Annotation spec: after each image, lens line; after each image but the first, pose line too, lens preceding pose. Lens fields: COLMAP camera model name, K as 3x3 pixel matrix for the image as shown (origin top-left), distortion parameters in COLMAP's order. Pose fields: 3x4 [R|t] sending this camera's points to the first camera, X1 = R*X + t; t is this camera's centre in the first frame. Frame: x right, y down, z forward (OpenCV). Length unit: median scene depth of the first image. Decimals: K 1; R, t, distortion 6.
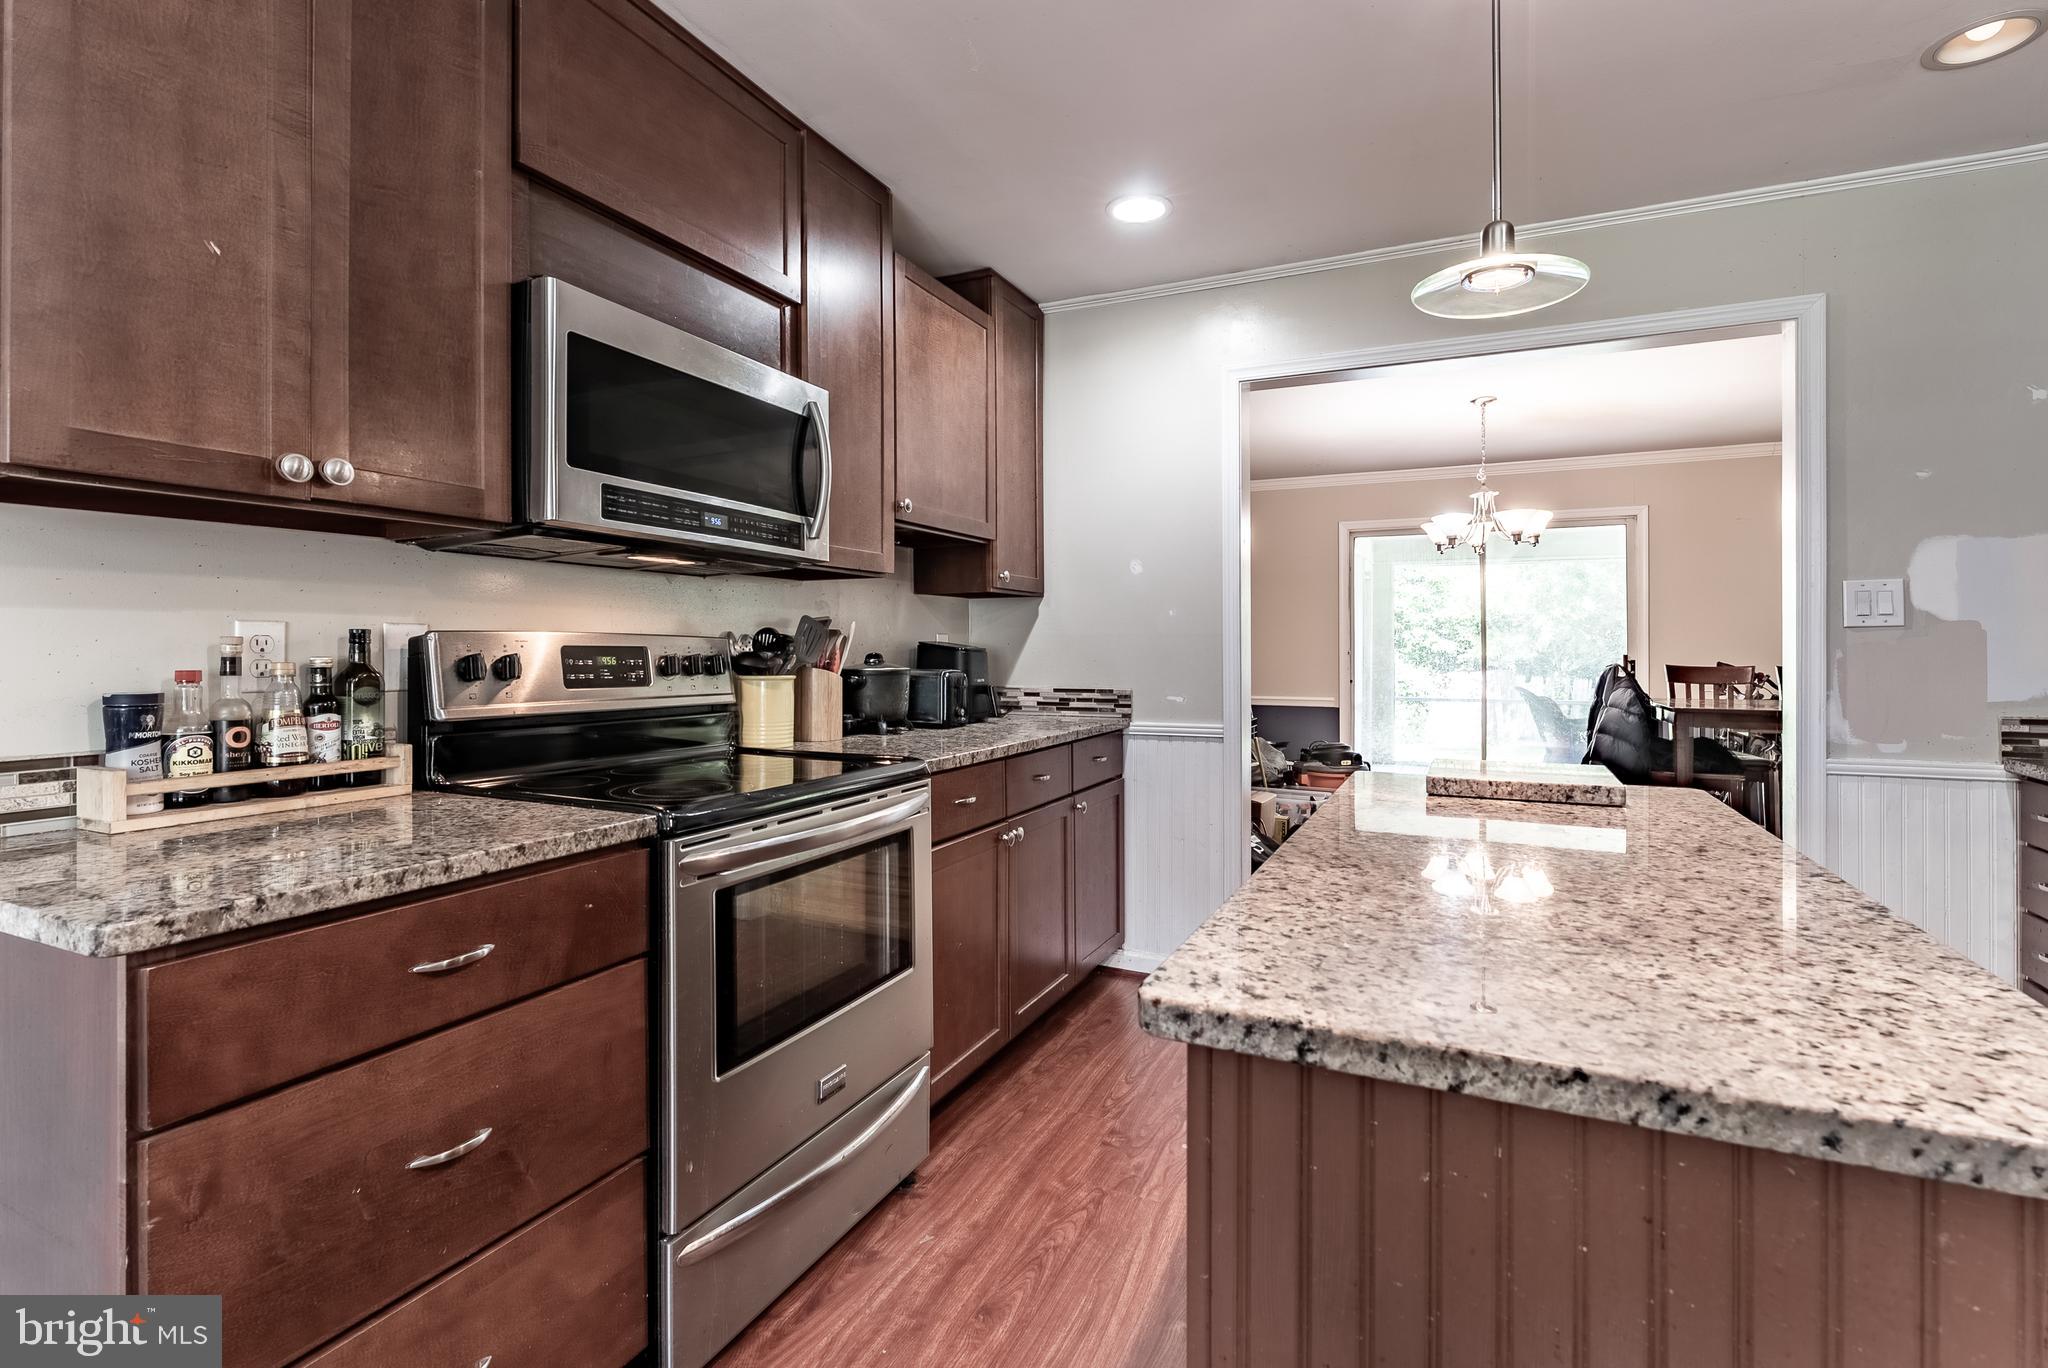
lens RADIAL K [[946.1, 0, 1034.4], [0, 946.1, 649.0], [0, 0, 1]] dist [0.001083, 0.000281]
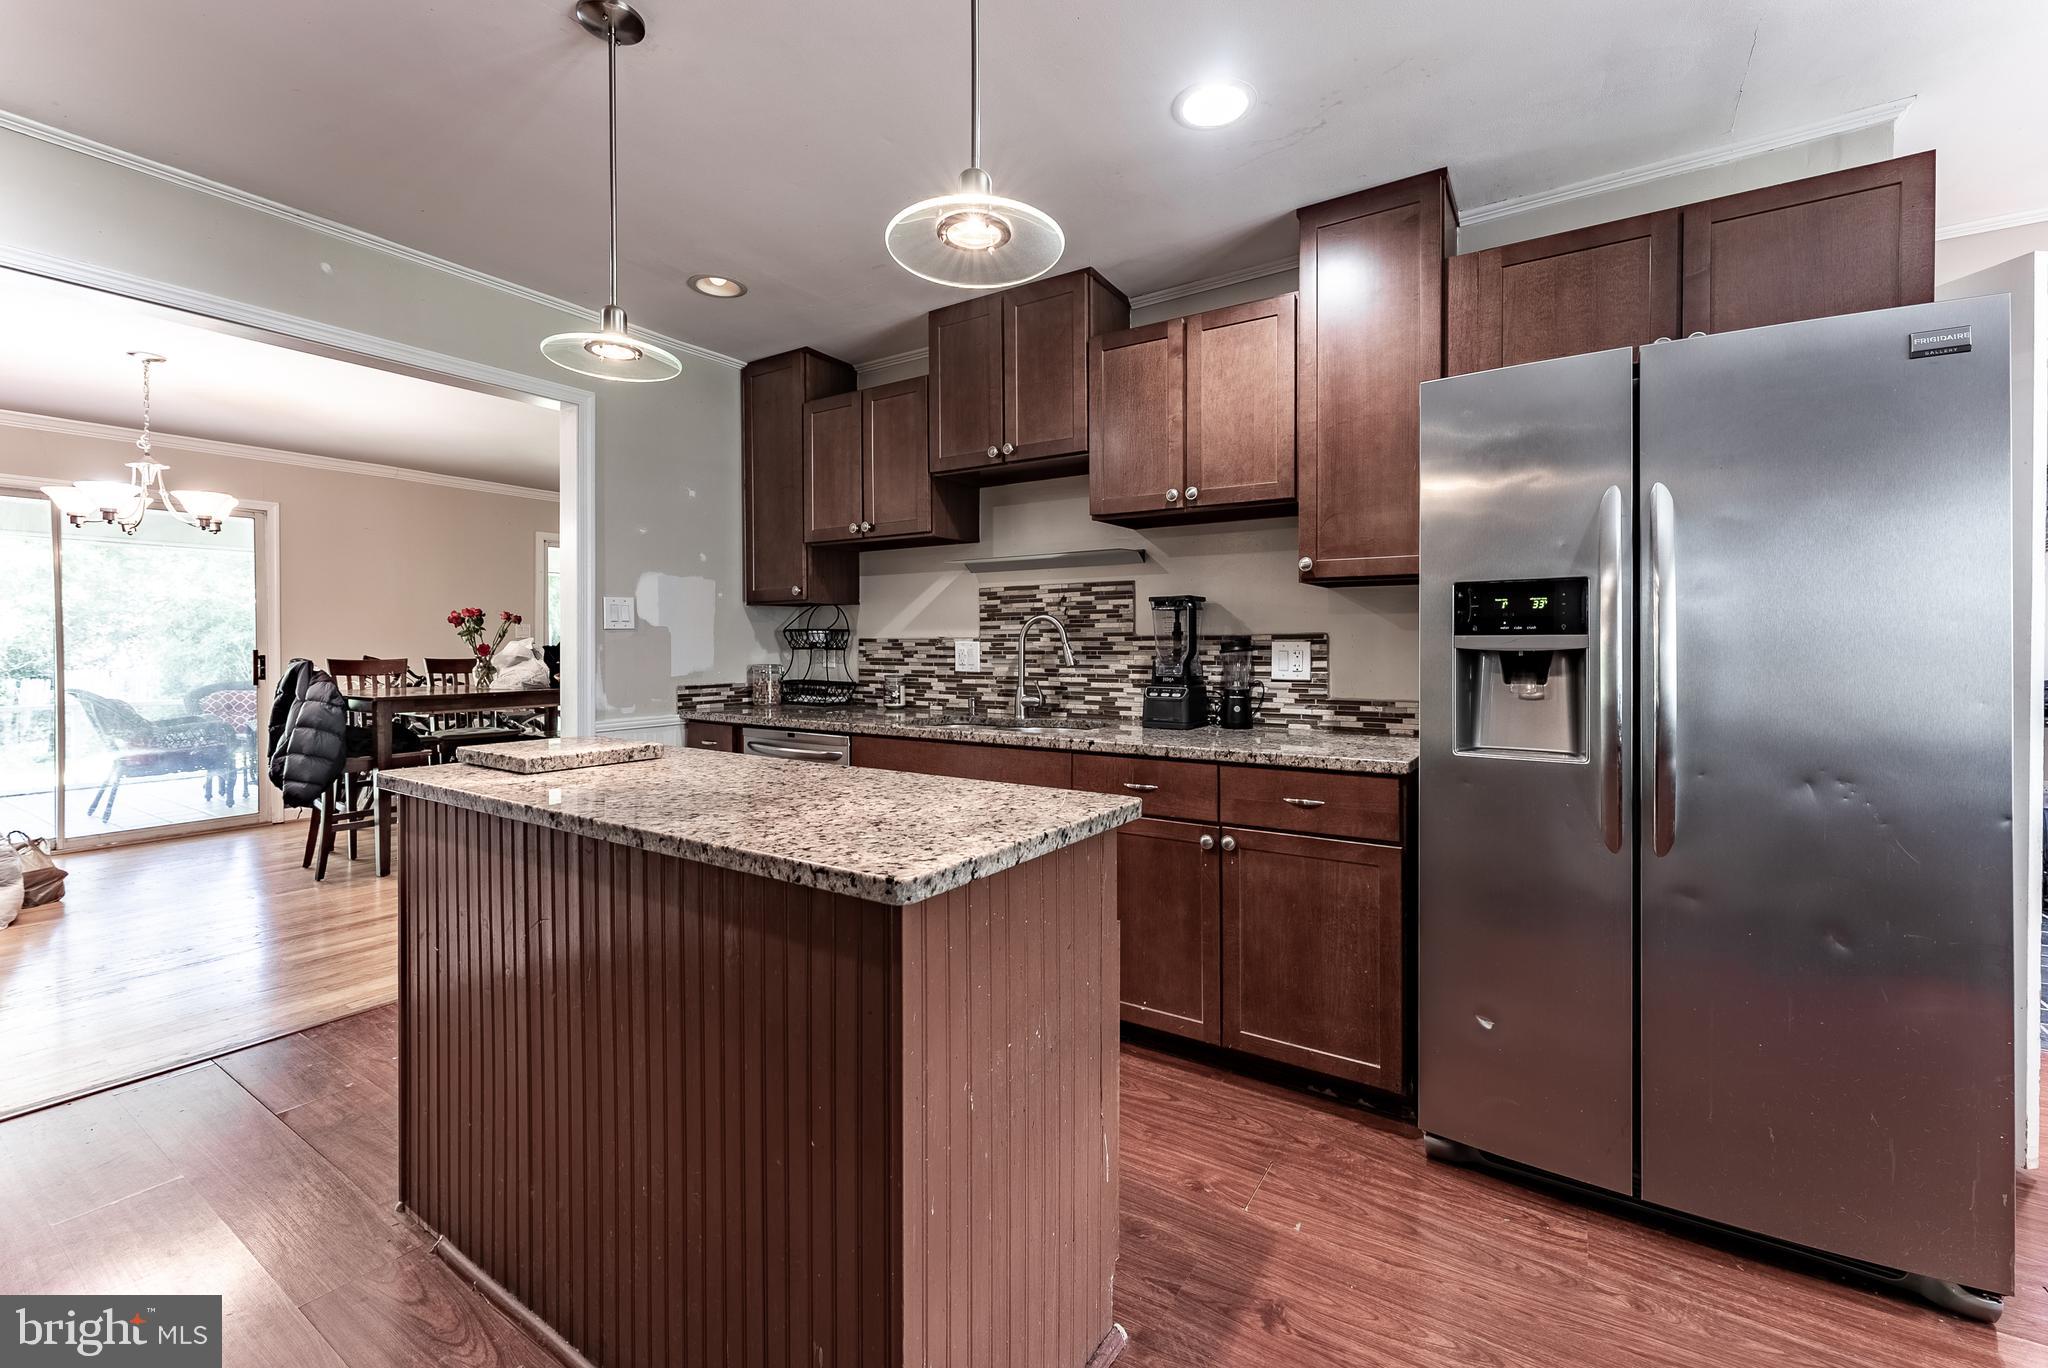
lens RADIAL K [[850.9, 0, 1022.6], [0, 850.9, 653.6], [0, 0, 1]] dist [-0.000202, 0.000313]
pose [[0.154734, -0.012585, 0.987876, -0.346257], [0.000575, 0.999920, 0.012648, -0.002246], [-0.987956, -0.001389, 0.154729, 0.179922]]
